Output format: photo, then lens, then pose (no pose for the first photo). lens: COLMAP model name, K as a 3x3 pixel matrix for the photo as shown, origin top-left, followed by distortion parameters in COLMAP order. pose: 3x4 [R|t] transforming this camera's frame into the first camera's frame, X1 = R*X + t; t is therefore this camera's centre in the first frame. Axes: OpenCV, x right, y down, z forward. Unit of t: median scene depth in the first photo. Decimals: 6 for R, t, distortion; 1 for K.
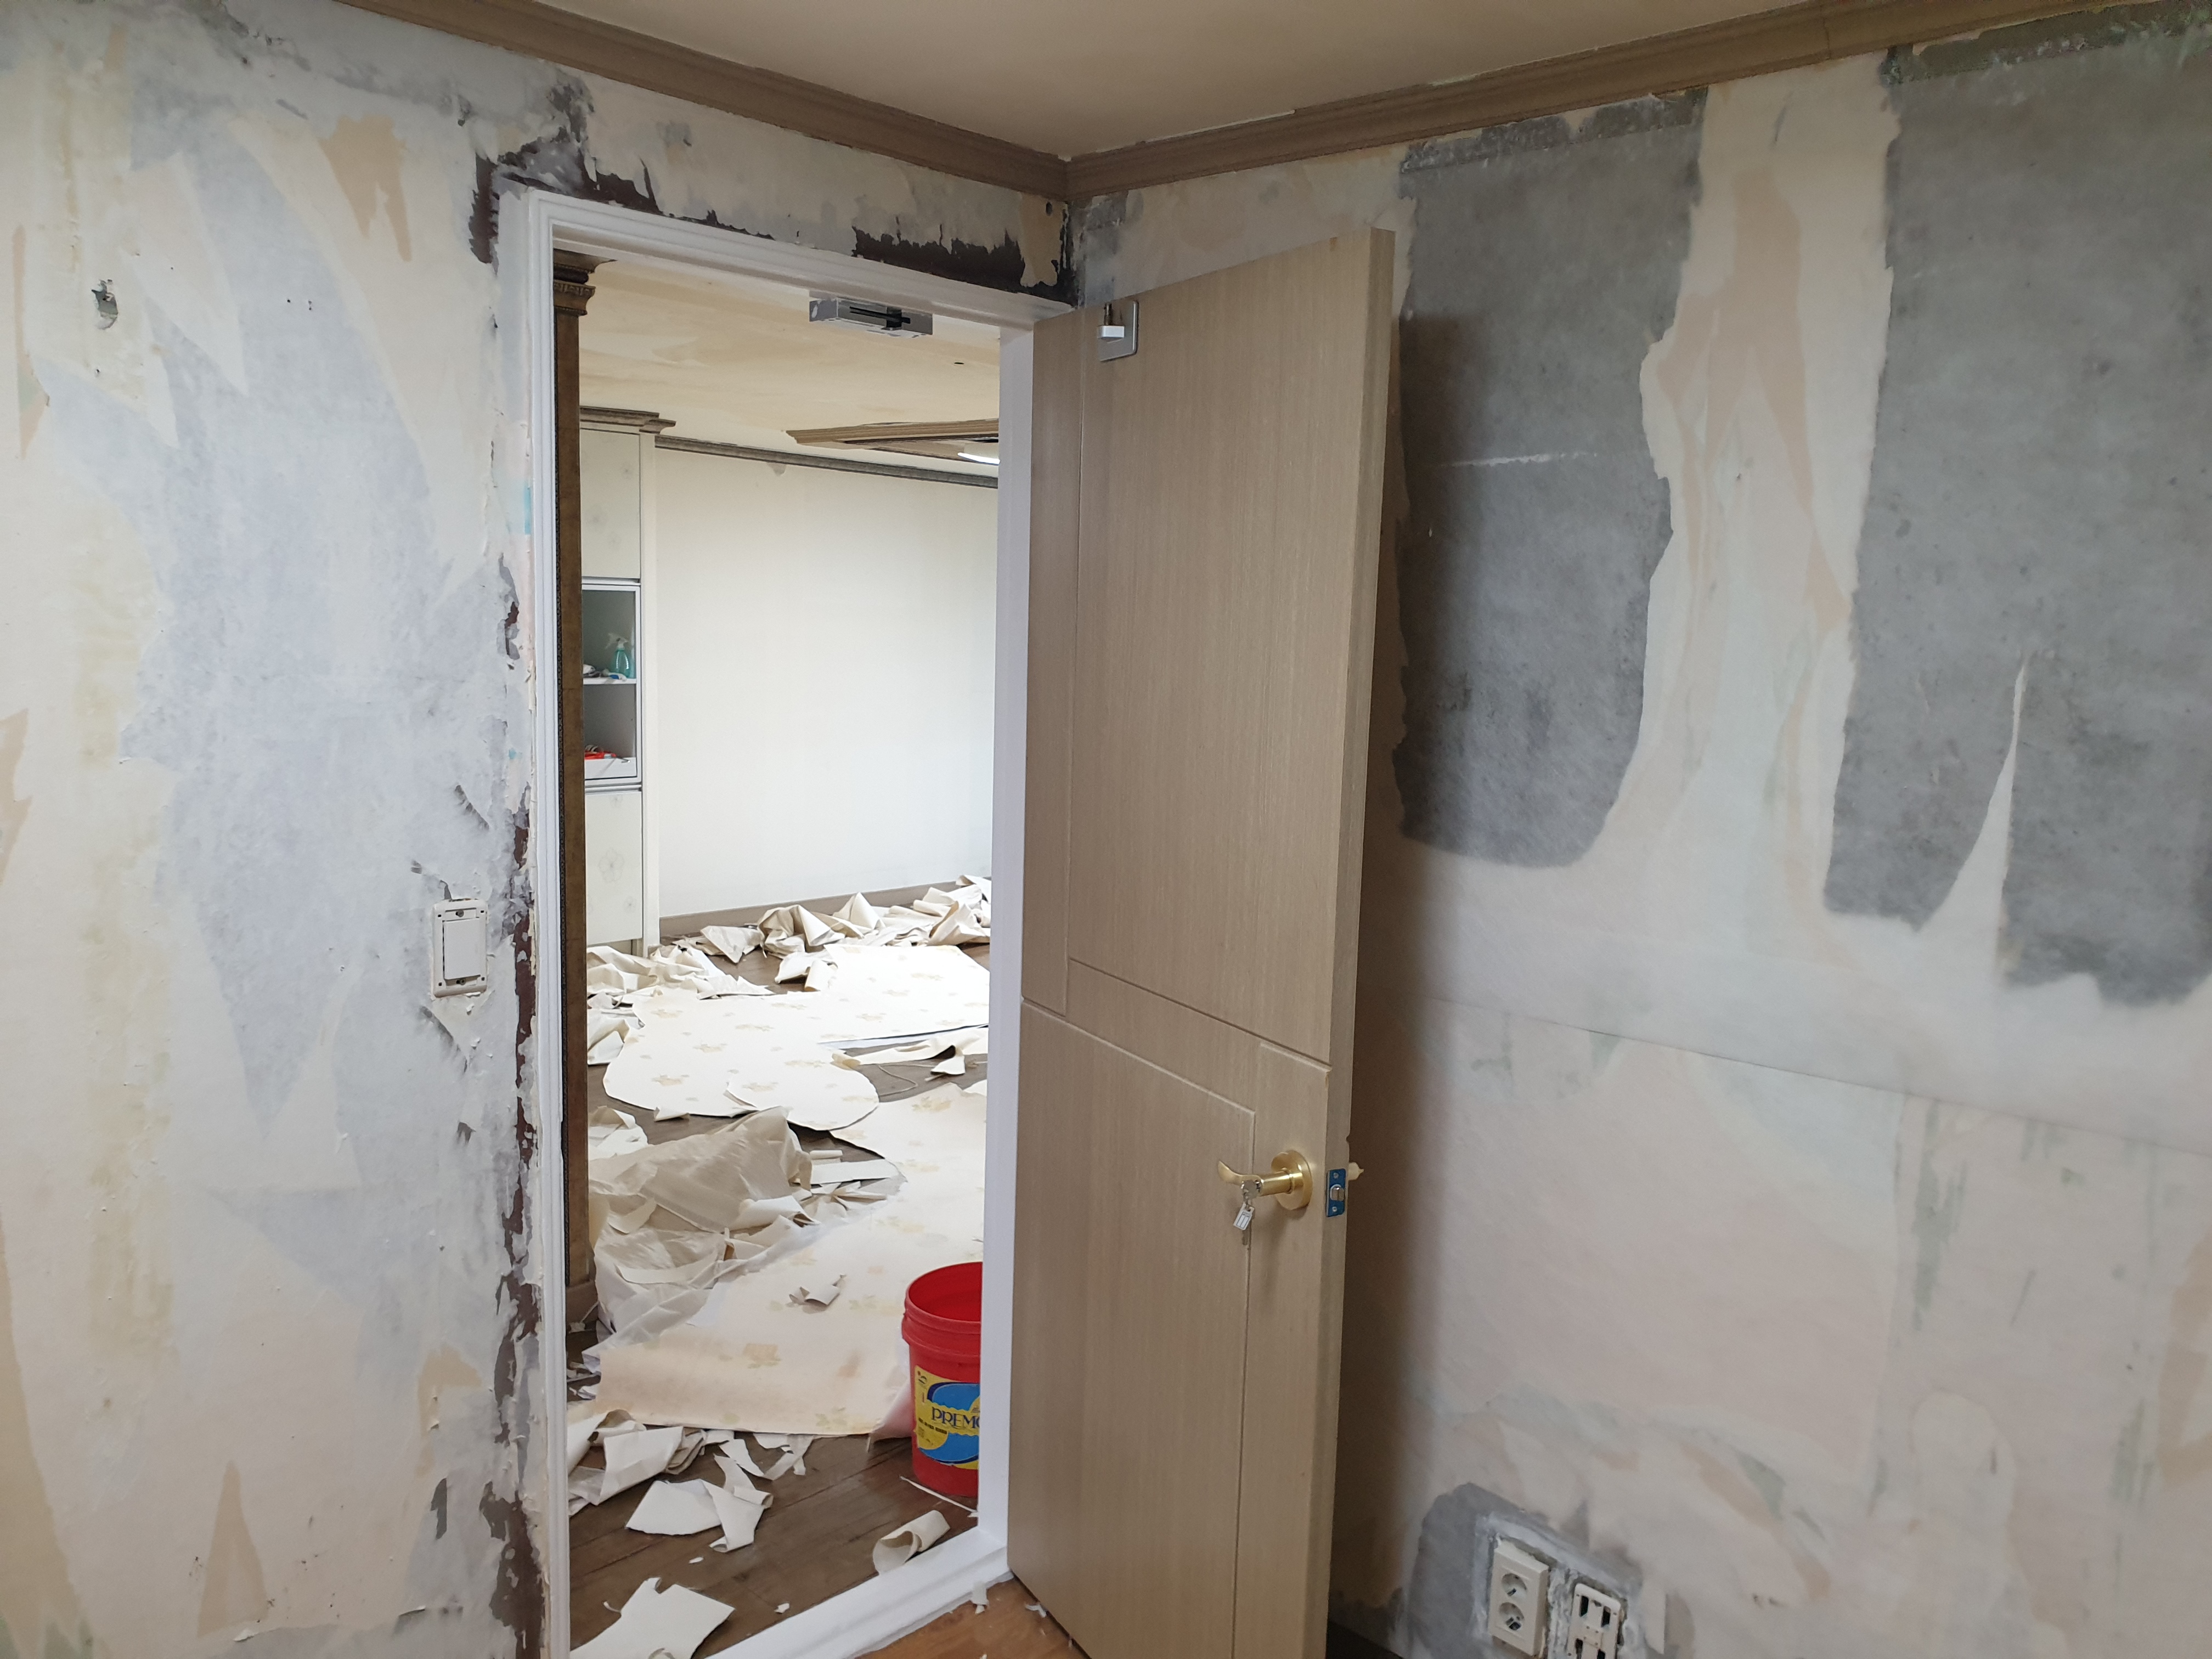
lens RADIAL K [[1719.5, 0, 1154.9], [0, 1719.5, 852.1], [0, 0, 1]] dist [0.032402, -0.025659]
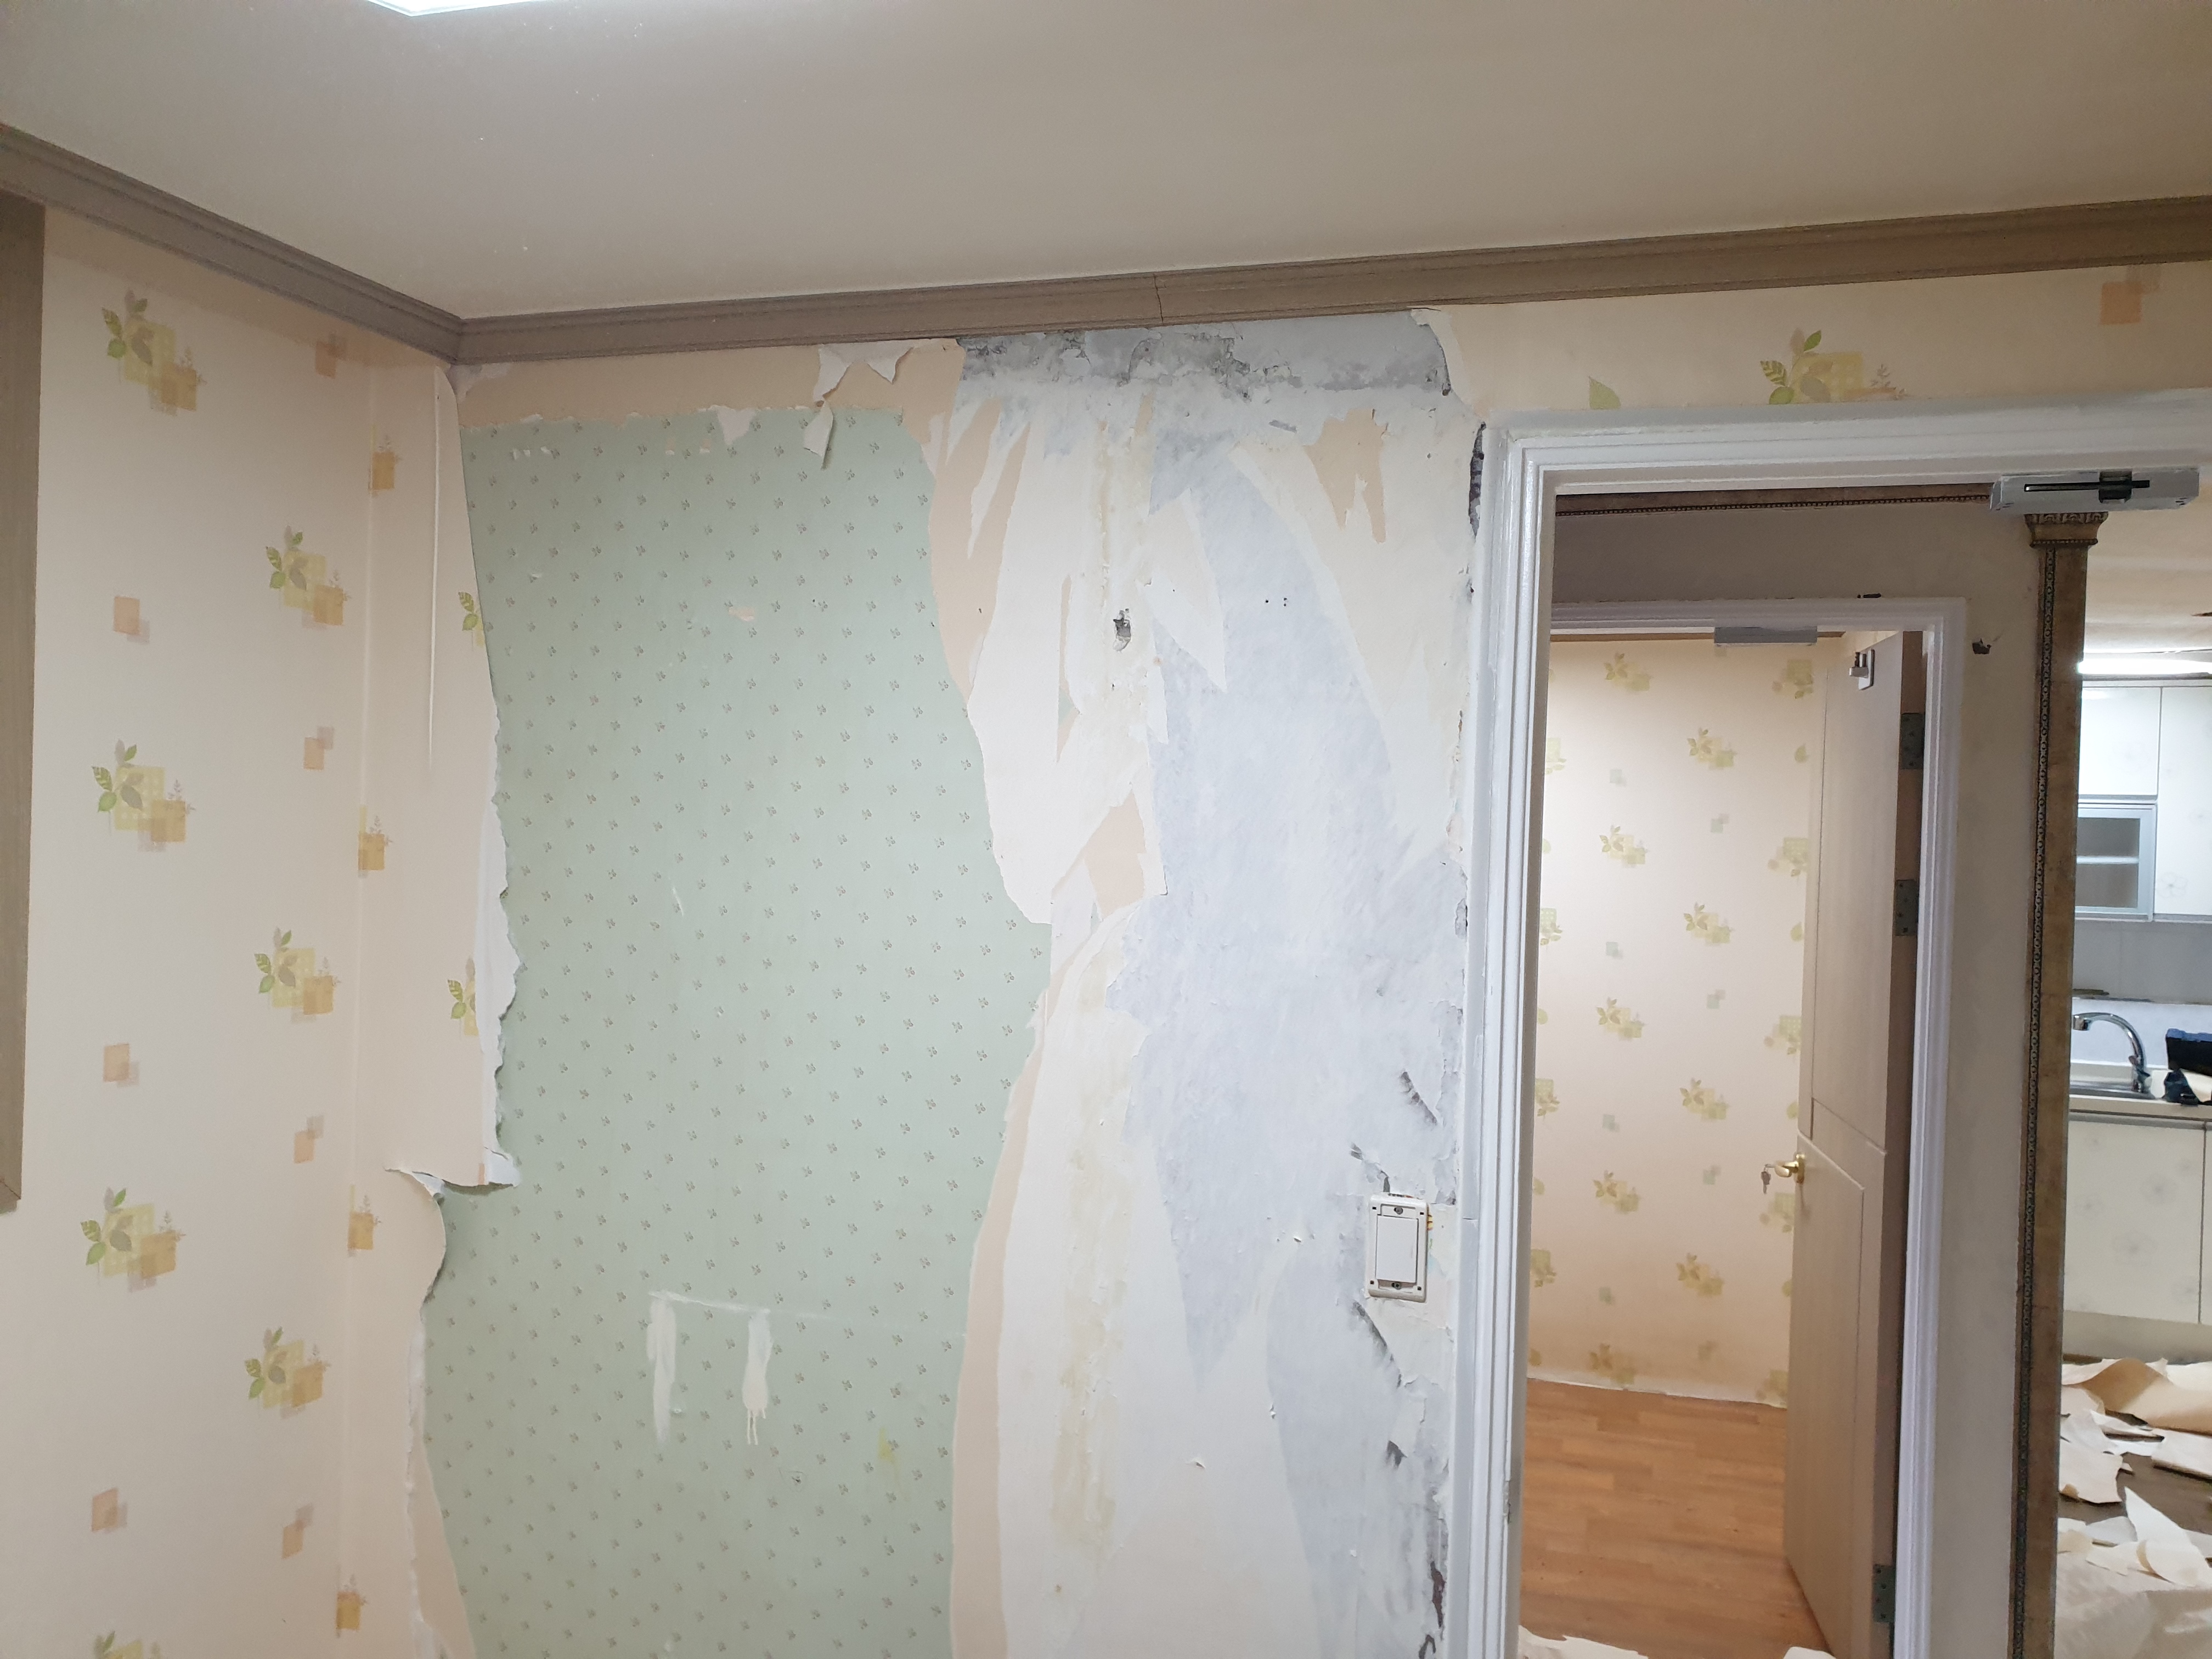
lens RADIAL K [[1719.5, 0, 1100.2], [0, 1719.5, 837.7], [0, 0, 1]] dist [0.032402, -0.025659]
pose [[0.413165, -0.014666, -0.910538, 0.410745], [-0.145941, 0.985881, -0.082101, -0.067679], [0.898886, 0.166806, 0.405191, 0.484666]]
